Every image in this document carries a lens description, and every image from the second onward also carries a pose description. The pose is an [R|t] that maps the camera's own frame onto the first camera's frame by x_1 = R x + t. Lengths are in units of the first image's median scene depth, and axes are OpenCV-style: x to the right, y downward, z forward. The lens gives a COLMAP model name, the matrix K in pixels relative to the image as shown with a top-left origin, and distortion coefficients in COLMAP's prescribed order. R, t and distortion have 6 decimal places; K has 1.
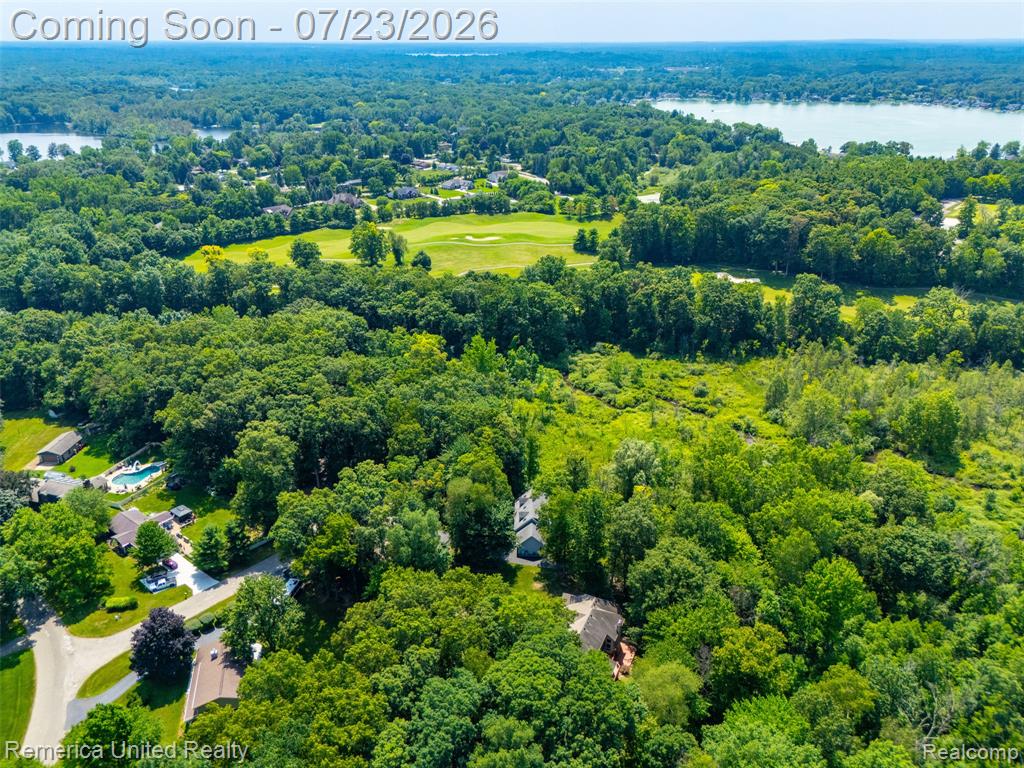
lens RADIAL K [[789.7, 0, 512.0], [0, 789.7, 384.0], [0, 0, 1]] dist [0.069218, -0.075204]
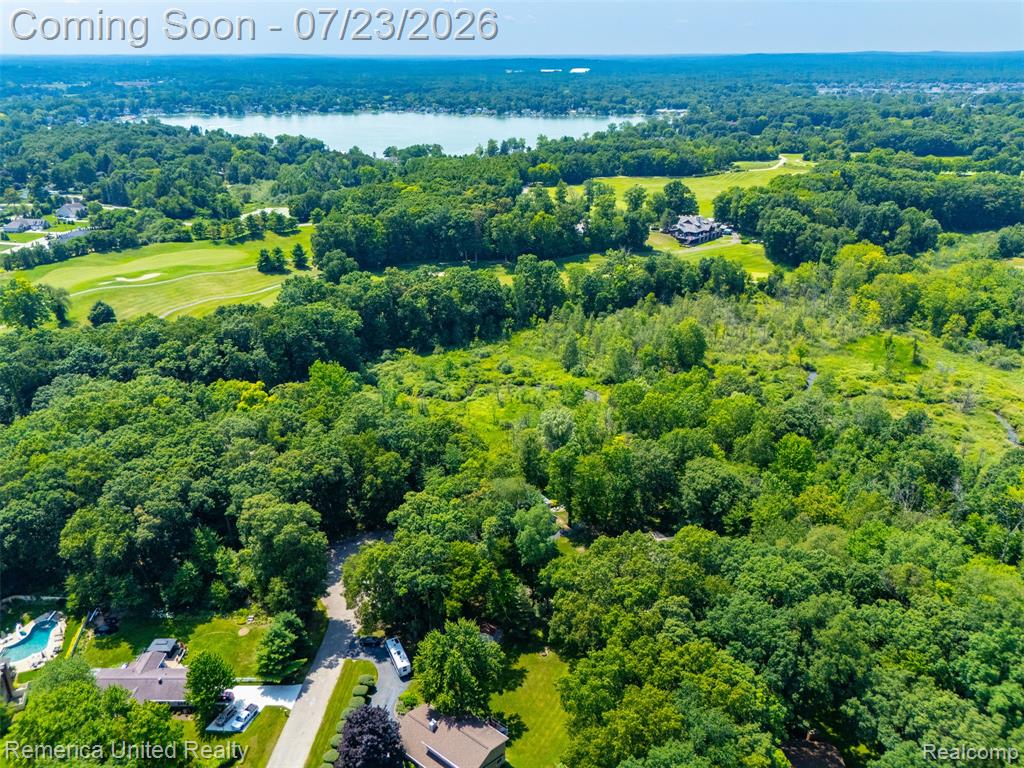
lens RADIAL K [[789.7, 0, 512.0], [0, 789.7, 384.0], [0, 0, 1]] dist [0.069218, -0.075204]
pose [[0.773751, -0.243630, 0.584768, -0.286193], [0.252221, 0.965248, 0.068415, -0.030259], [-0.581114, 0.094554, 0.808310, 0.067887]]
